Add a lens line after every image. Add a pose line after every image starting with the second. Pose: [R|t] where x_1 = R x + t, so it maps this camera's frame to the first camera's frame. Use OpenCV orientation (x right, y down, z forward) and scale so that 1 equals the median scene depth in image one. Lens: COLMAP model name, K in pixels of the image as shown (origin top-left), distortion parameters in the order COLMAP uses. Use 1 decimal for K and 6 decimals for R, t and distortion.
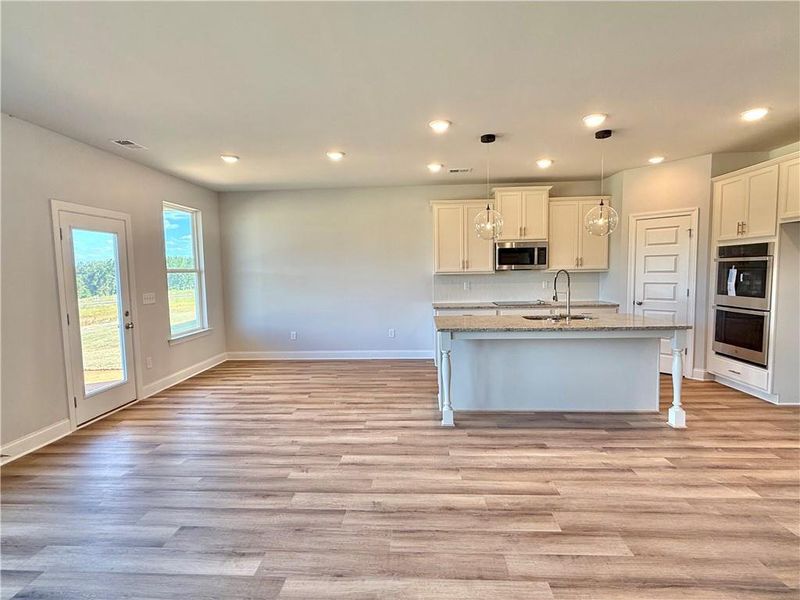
lens RADIAL K [[405.4, 0, 398.5], [0, 405.4, 301.4], [0, 0, 1]] dist [0.000270, 0.001085]
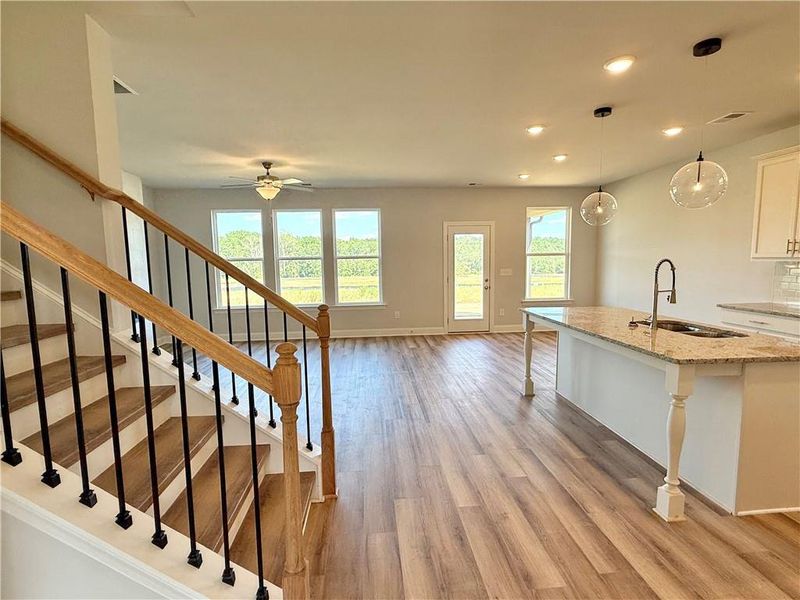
lens RADIAL K [[405.4, 0, 397.7], [0, 405.4, 301.5], [0, 0, 1]] dist [0.000270, 0.001085]
pose [[0.130820, 0.120137, -0.984100, 0.925863], [-0.061205, 0.991716, 0.112931, -0.049327], [0.989515, 0.045458, 0.137089, 0.373349]]
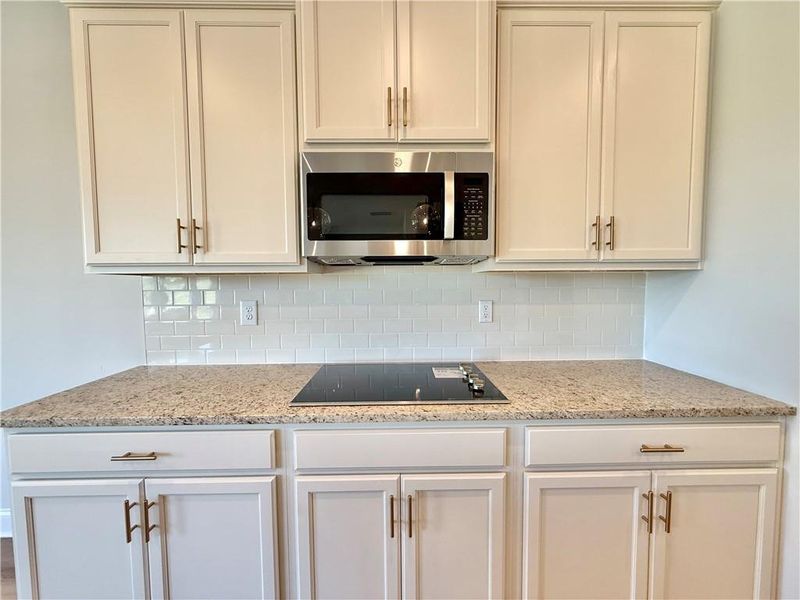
lens RADIAL K [[319.9, 0, 402.0], [0, 319.9, 297.6], [0, 0, 1]] dist [0.003206, 0.000257]
pose [[0.997772, 0.006937, 0.066354, 0.367948], [-0.005255, 0.999661, -0.025487, -0.059048], [-0.066508, 0.025081, 0.997471, 0.994258]]
